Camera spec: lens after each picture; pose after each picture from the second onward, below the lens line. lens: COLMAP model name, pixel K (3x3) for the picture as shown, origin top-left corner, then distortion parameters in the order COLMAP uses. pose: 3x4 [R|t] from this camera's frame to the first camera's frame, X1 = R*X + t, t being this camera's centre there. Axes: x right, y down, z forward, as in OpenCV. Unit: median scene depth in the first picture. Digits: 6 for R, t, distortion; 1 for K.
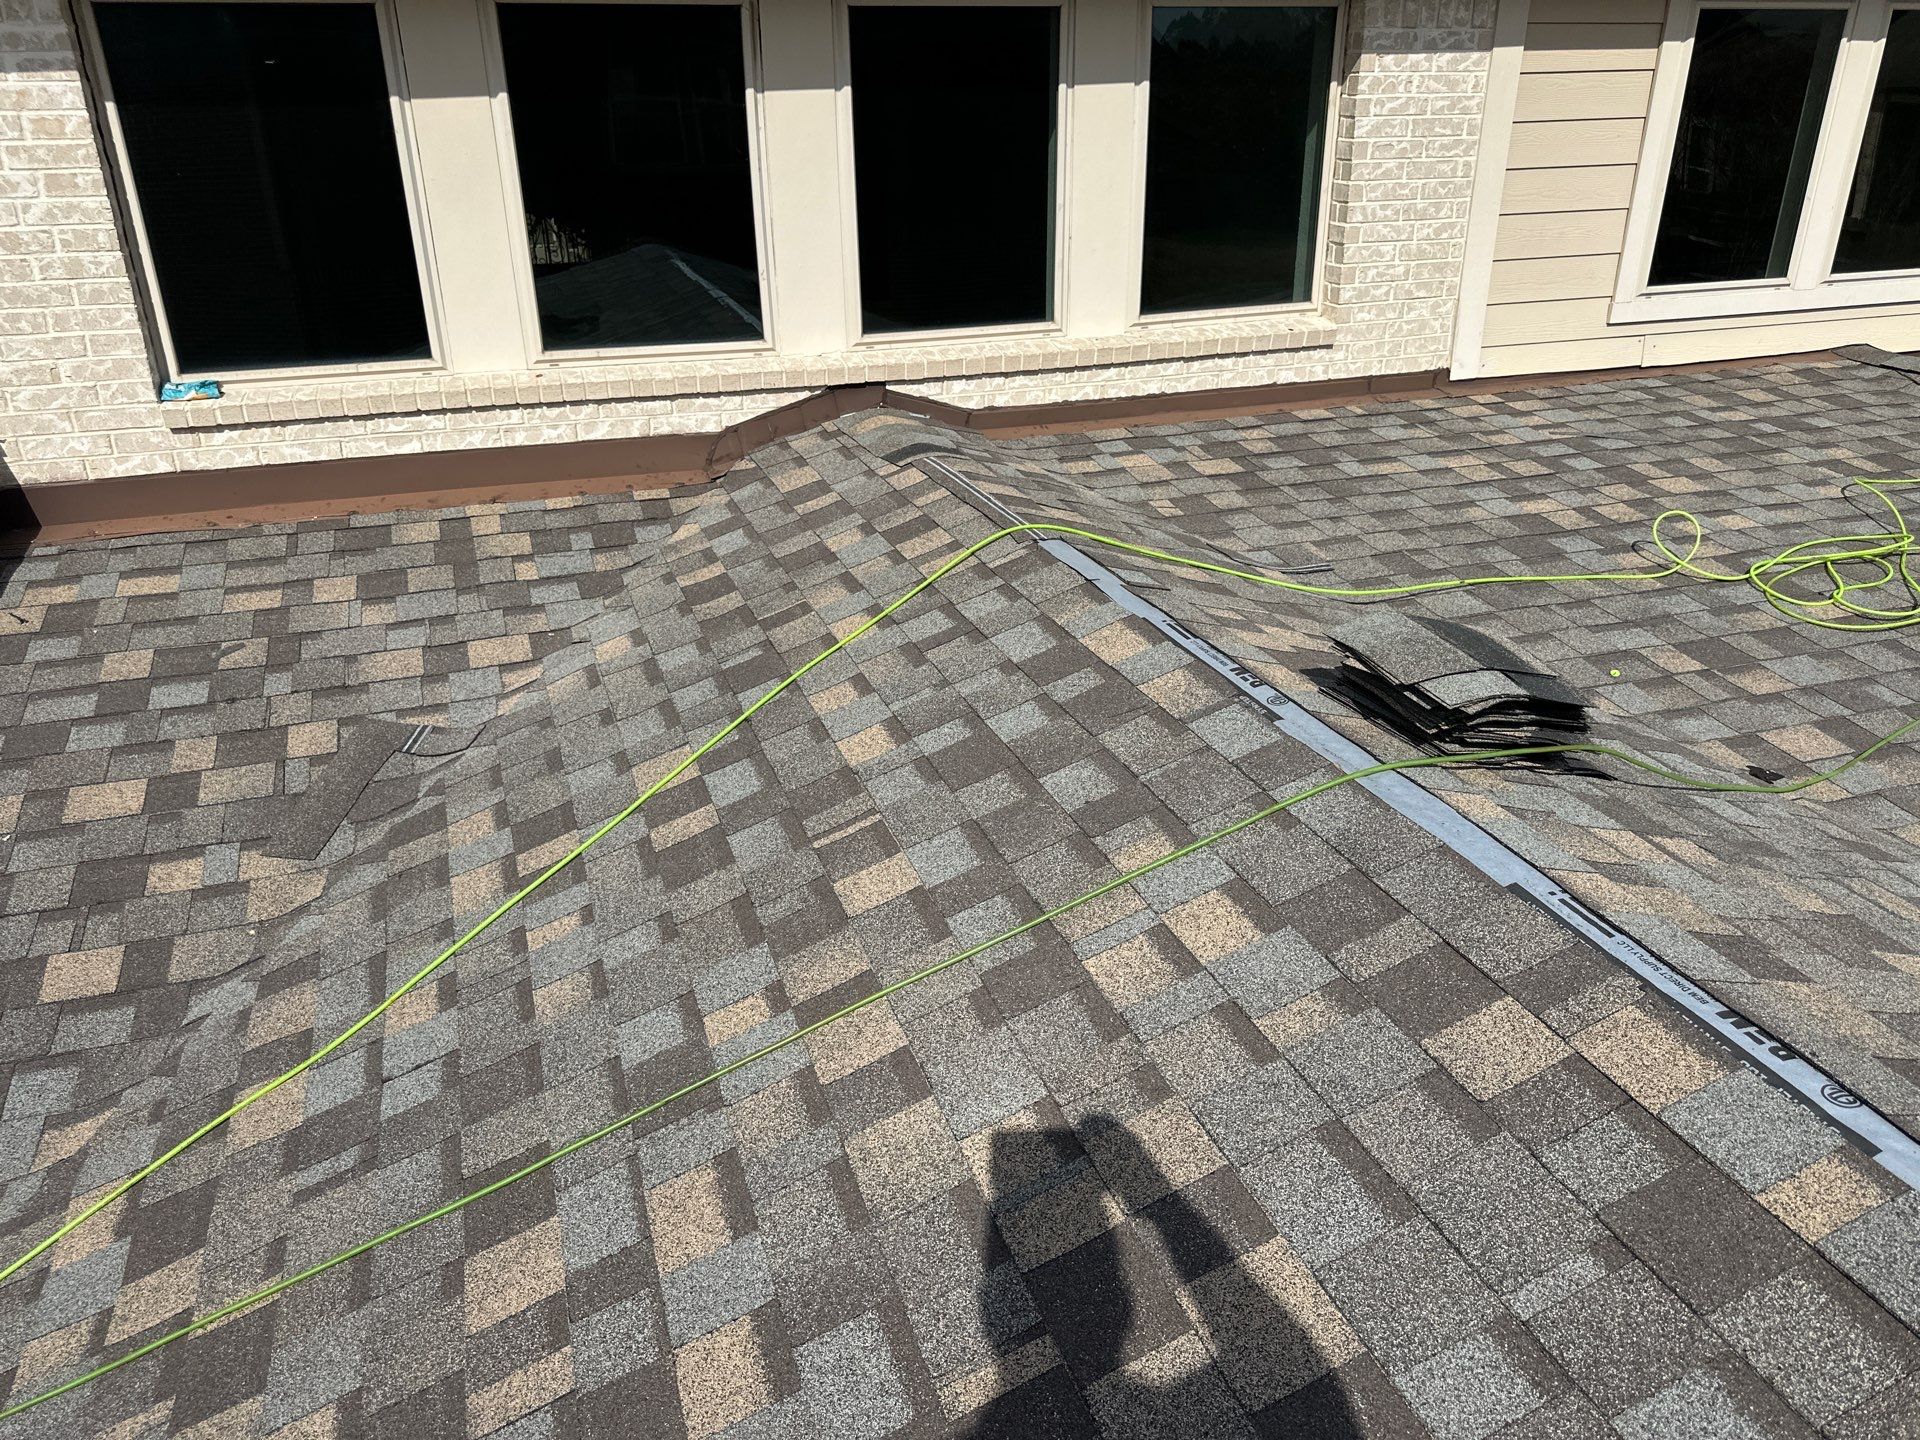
lens RADIAL K [[1353.0, 0, 960.0], [0, 1353.0, 720.0], [0, 0, 1]] dist [0.053754, -0.082756]
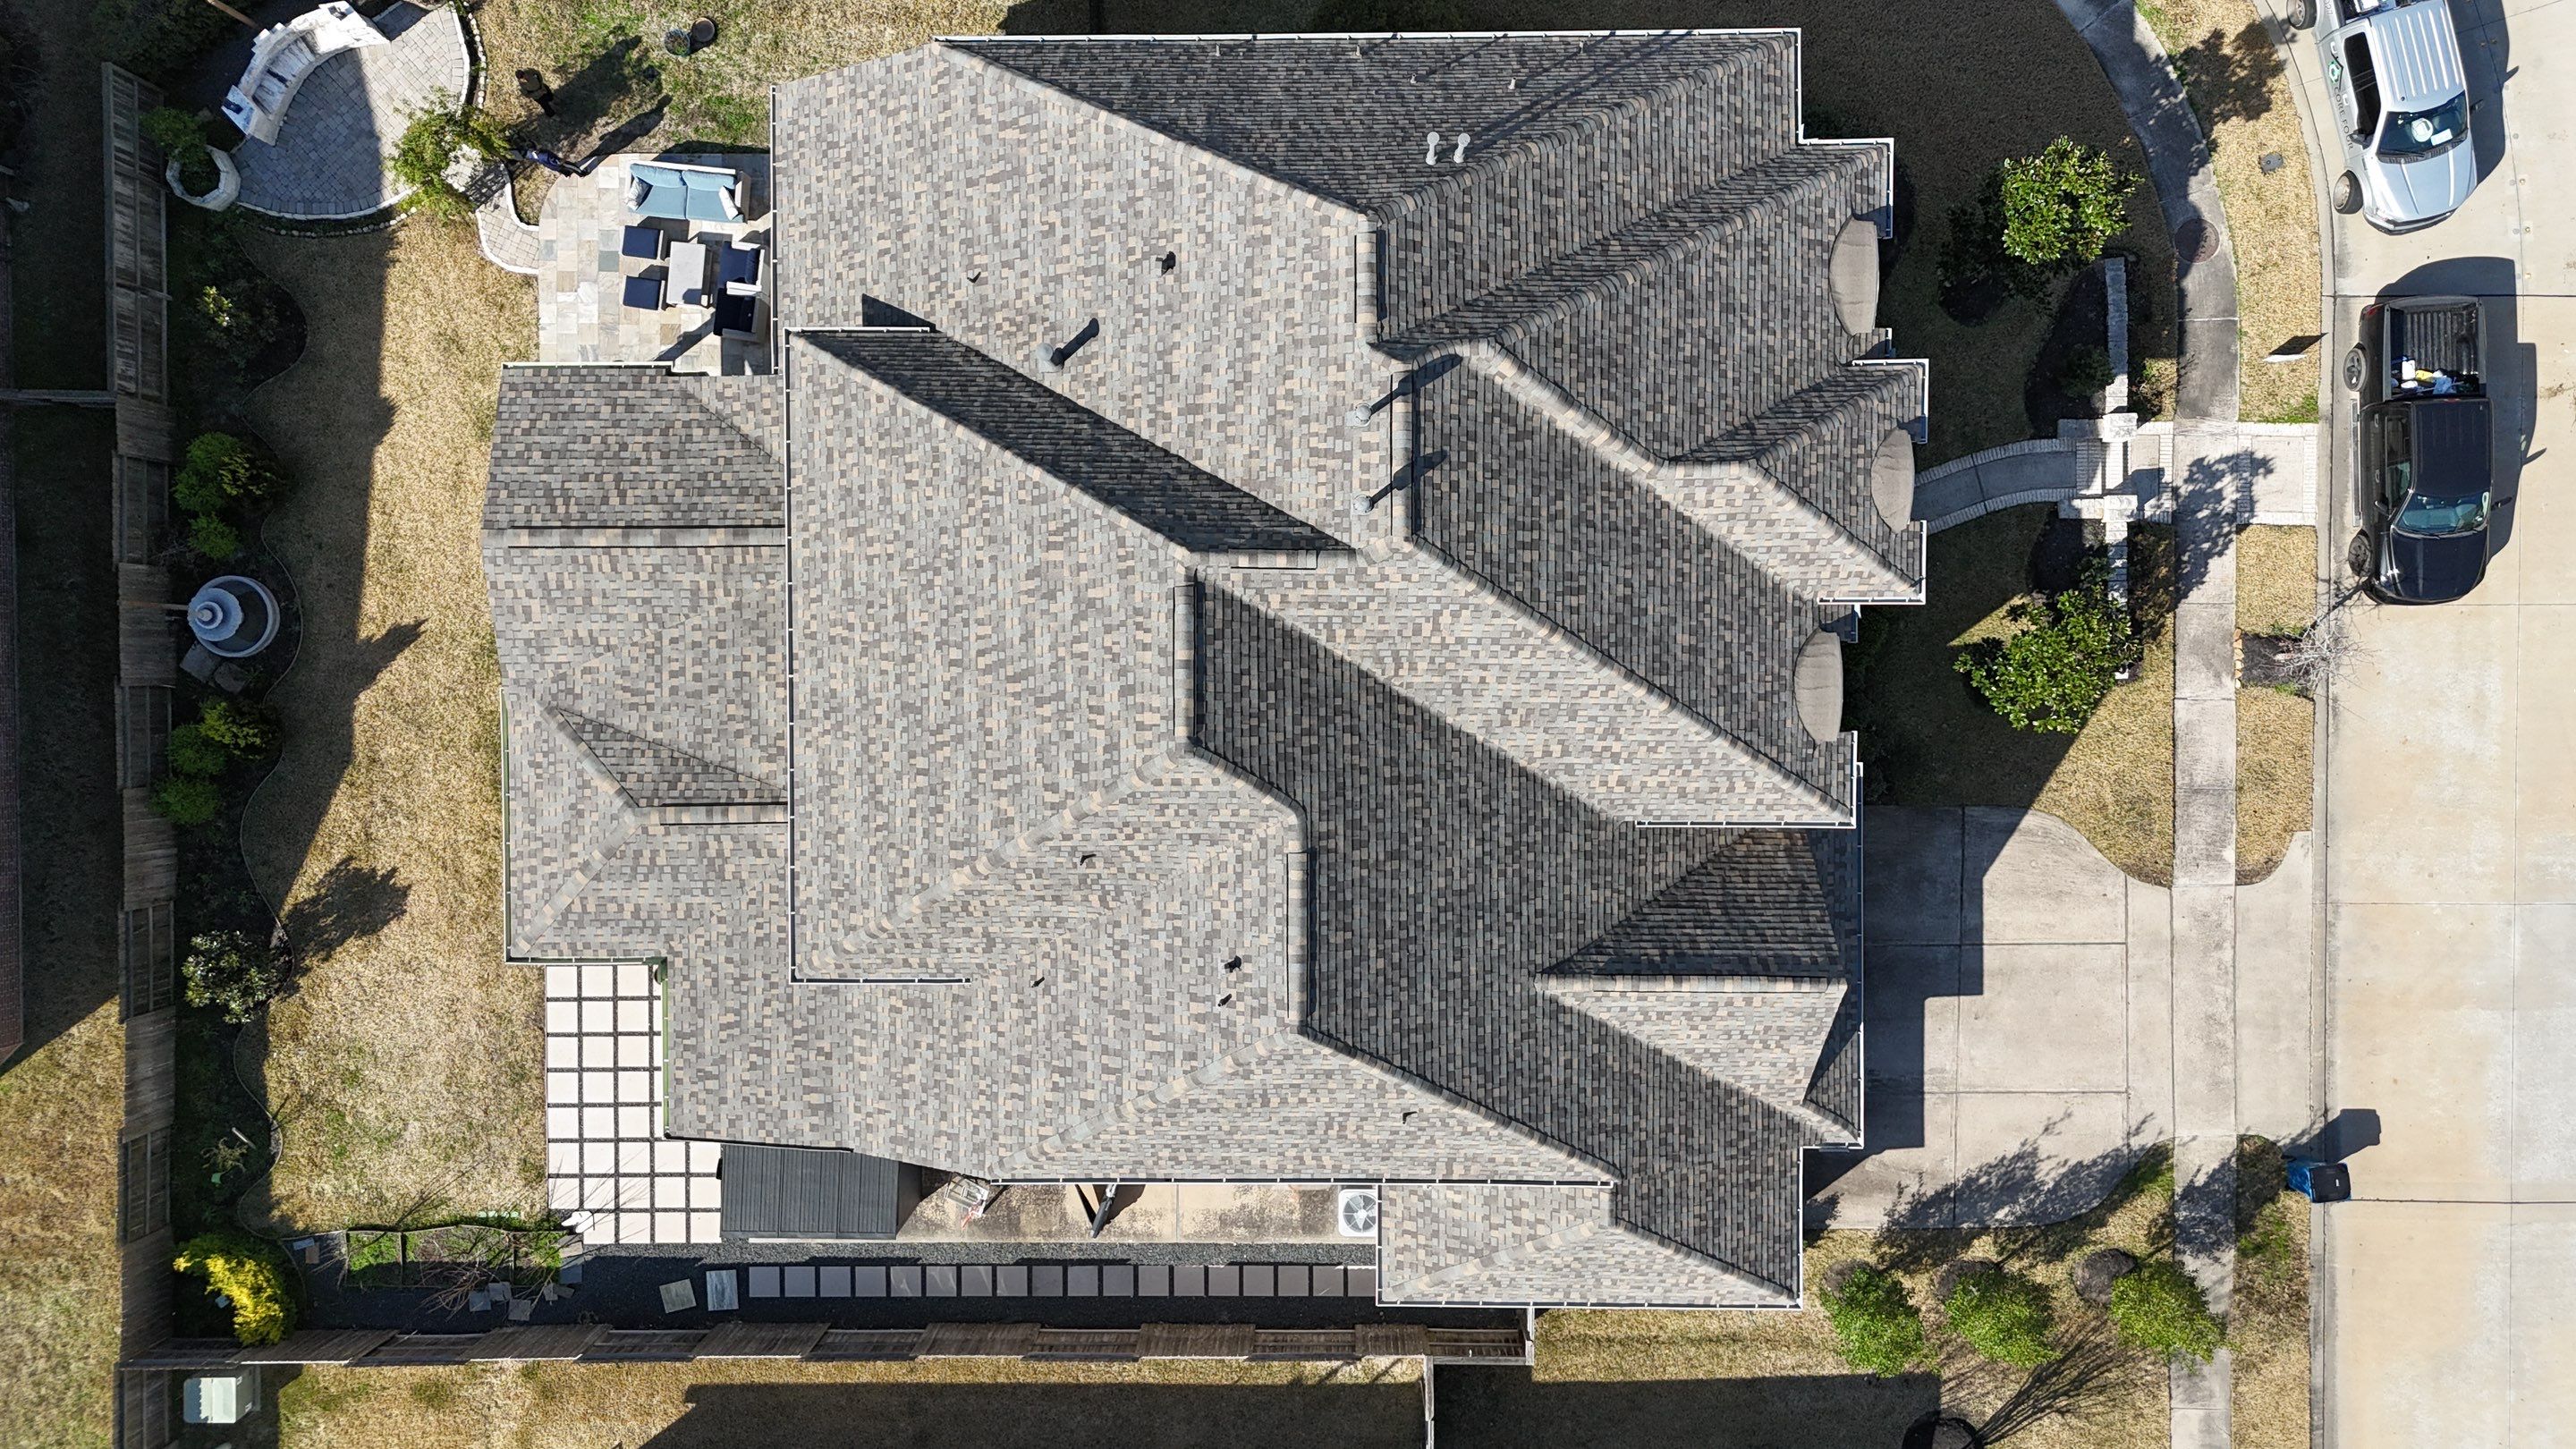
lens RADIAL K [[1912.2, 0, 1288.0], [0, 1912.2, 724.5], [0, 0, 1]] dist [0.068472, -0.048554]
pose [[-0.315333, 0.948170, 0.039218, -0.218670], [-0.361325, -0.158174, 0.918926, -7.772401], [0.877502, 0.275598, 0.392475, -0.064094]]
